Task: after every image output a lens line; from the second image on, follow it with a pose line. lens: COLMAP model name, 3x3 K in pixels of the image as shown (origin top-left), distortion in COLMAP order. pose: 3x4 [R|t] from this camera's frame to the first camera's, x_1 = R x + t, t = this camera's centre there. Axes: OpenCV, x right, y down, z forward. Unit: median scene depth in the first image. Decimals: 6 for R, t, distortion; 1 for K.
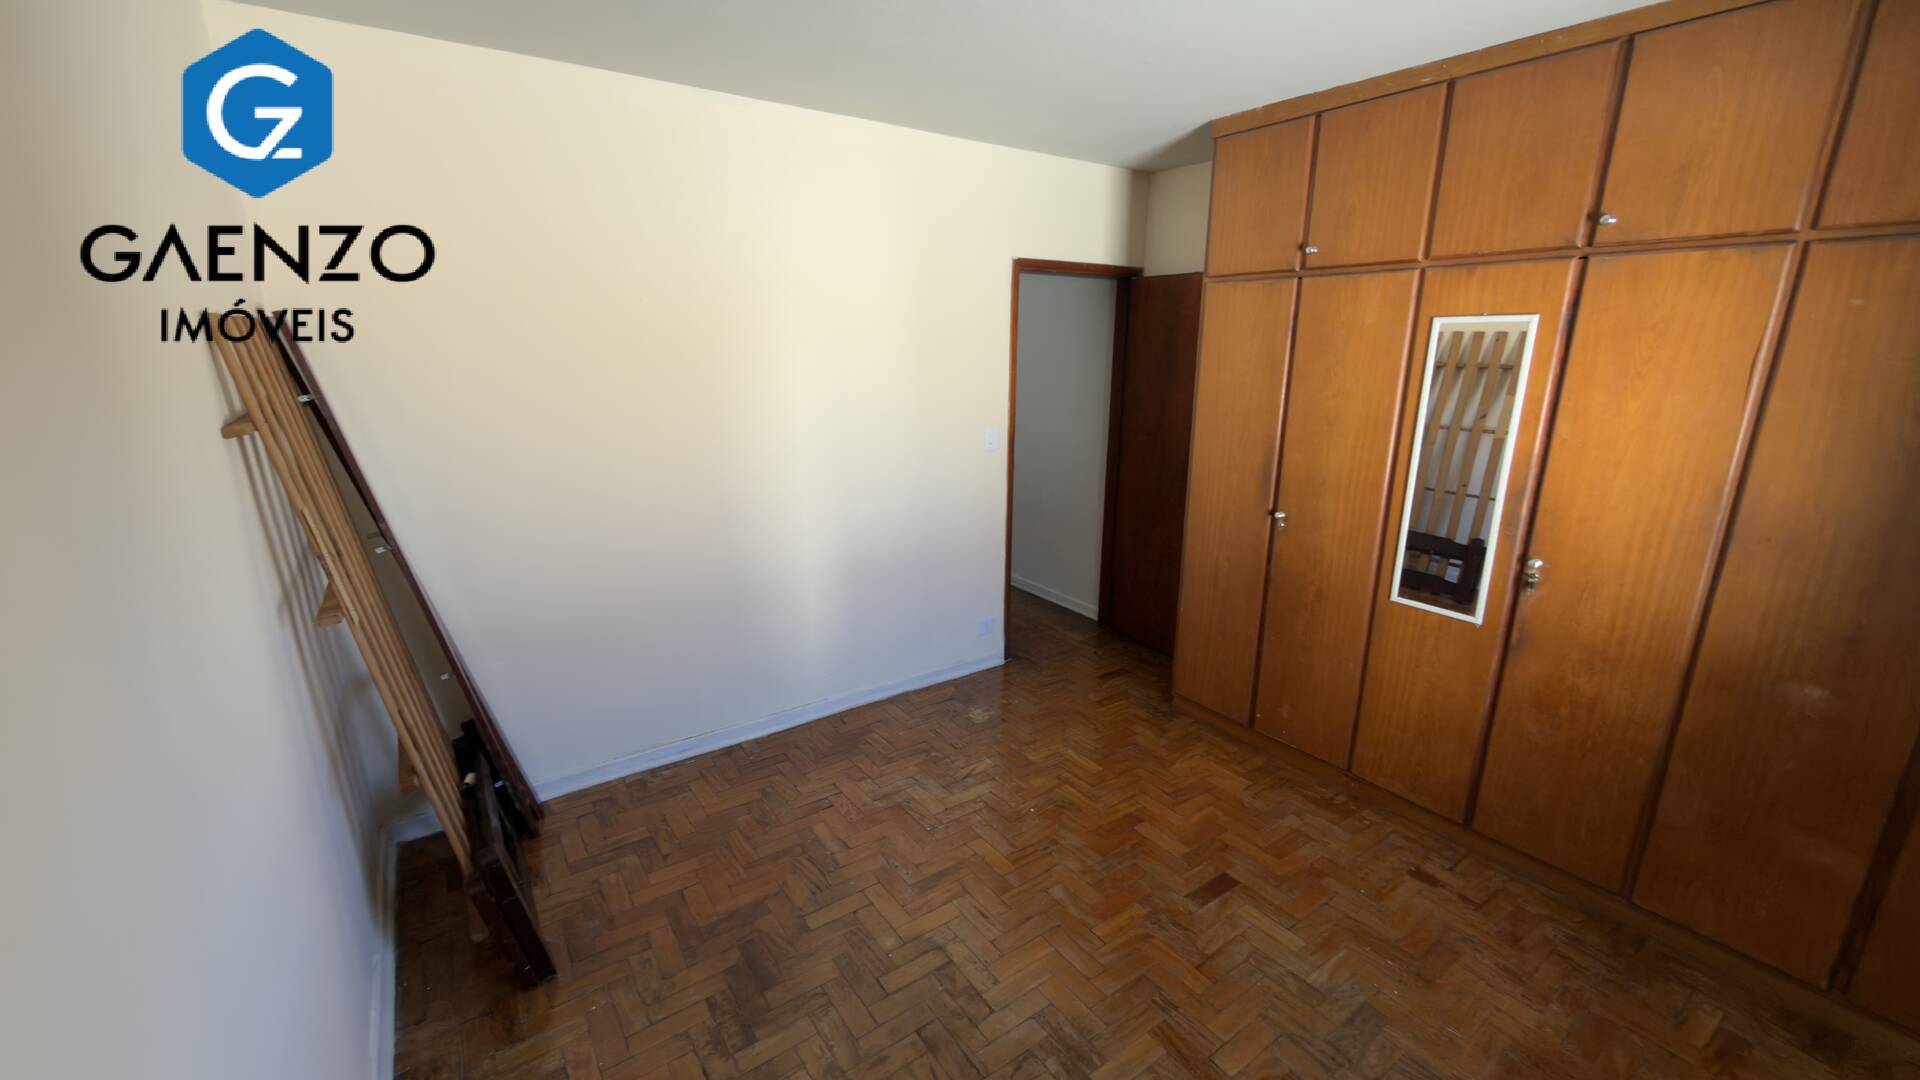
lens RADIAL K [[771.2, 0, 963.1], [0, 771.2, 552.7], [0, 0, 1]] dist [0.007292, -0.001460]
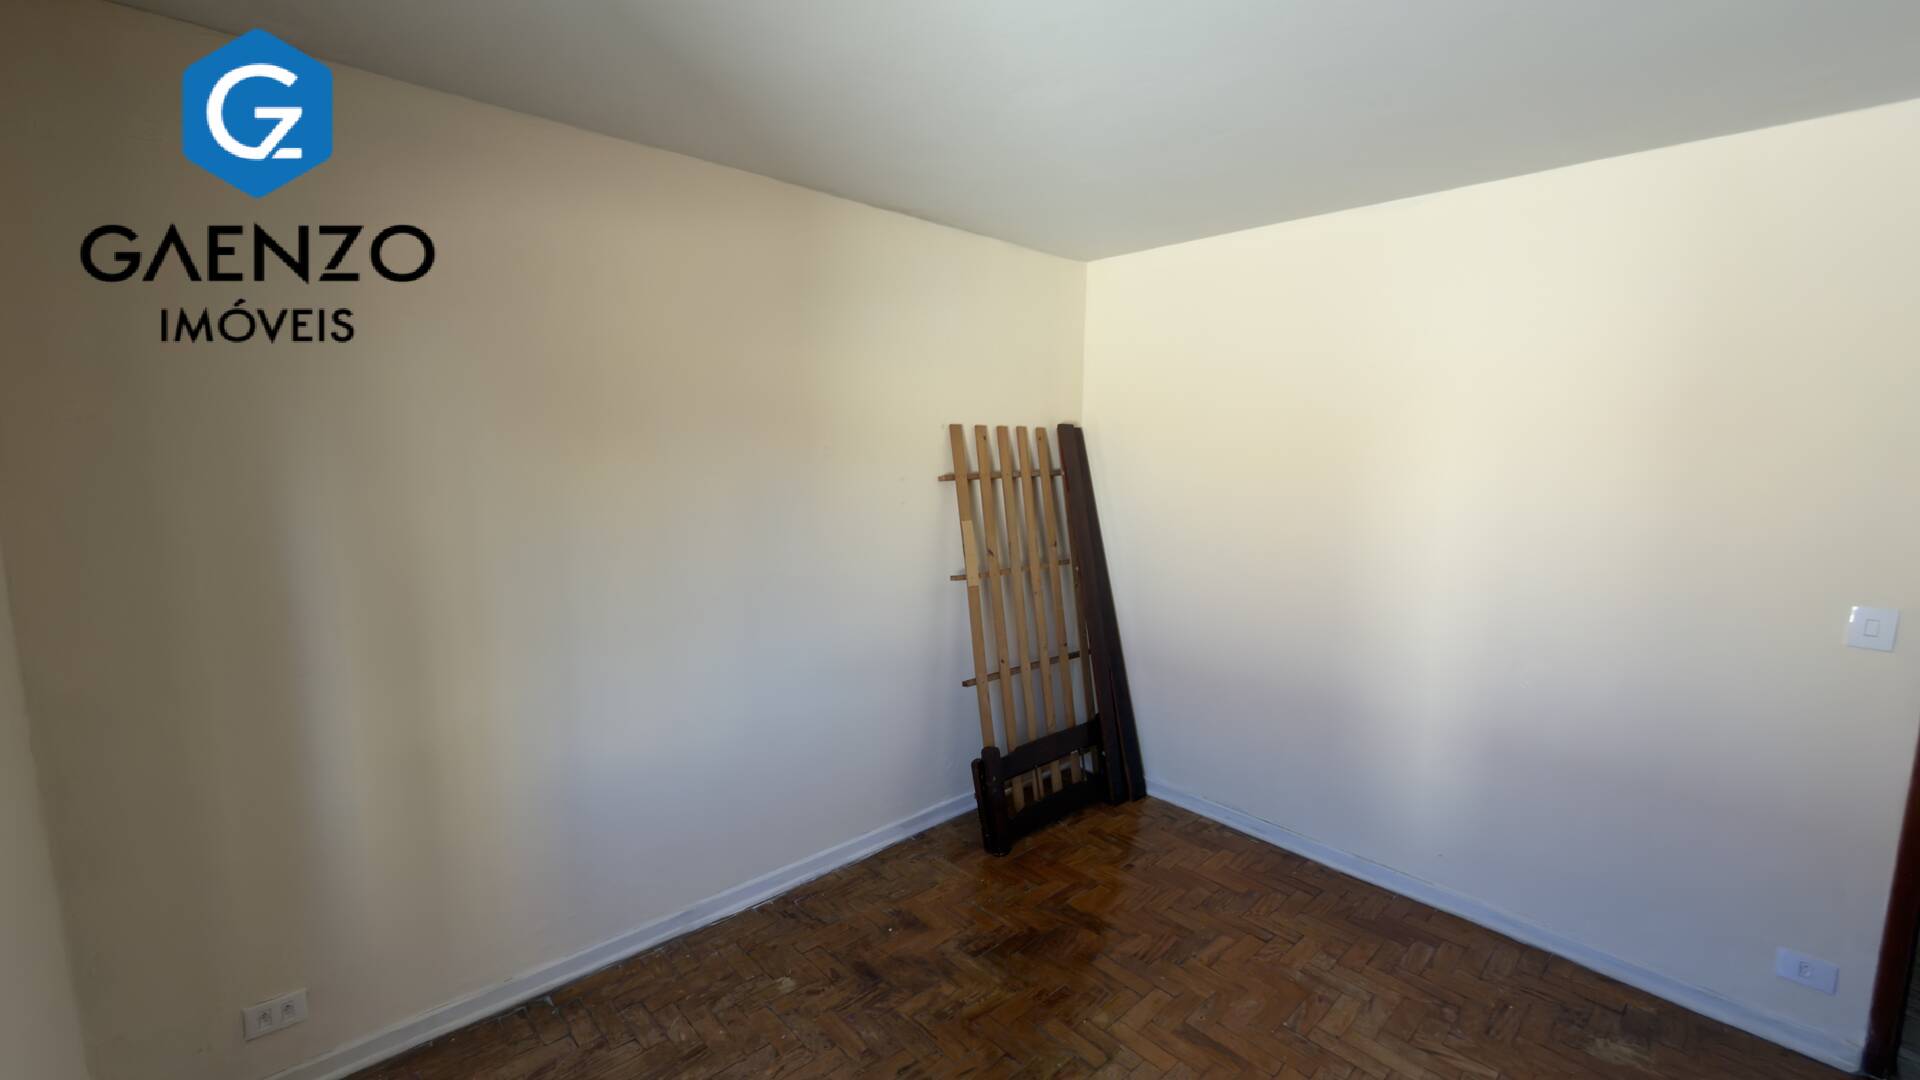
lens RADIAL K [[771.2, 0, 960.6], [0, 771.2, 540.5], [0, 0, 1]] dist [0.007292, -0.001460]
pose [[0.134465, 0.120315, -0.983587, 0.637406], [-0.281651, 0.956303, 0.078473, -0.095734], [0.950048, 0.266477, 0.162476, 0.397194]]
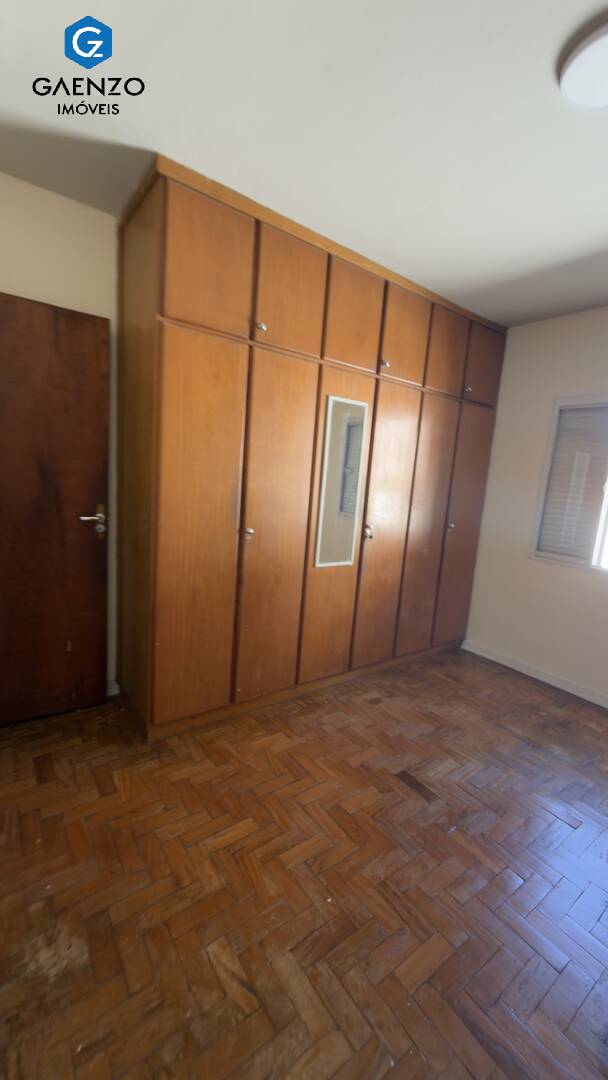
lens RADIAL K [[433.8, 0, 306.8], [0, 433.8, 539.7], [0, 0, 1]] dist [0.007292, -0.001460]
pose [[-0.023706, -0.159772, 0.986869, -0.331127], [0.192197, 0.968004, 0.161335, -0.141470], [-0.981070, 0.193498, 0.007760, 0.962058]]
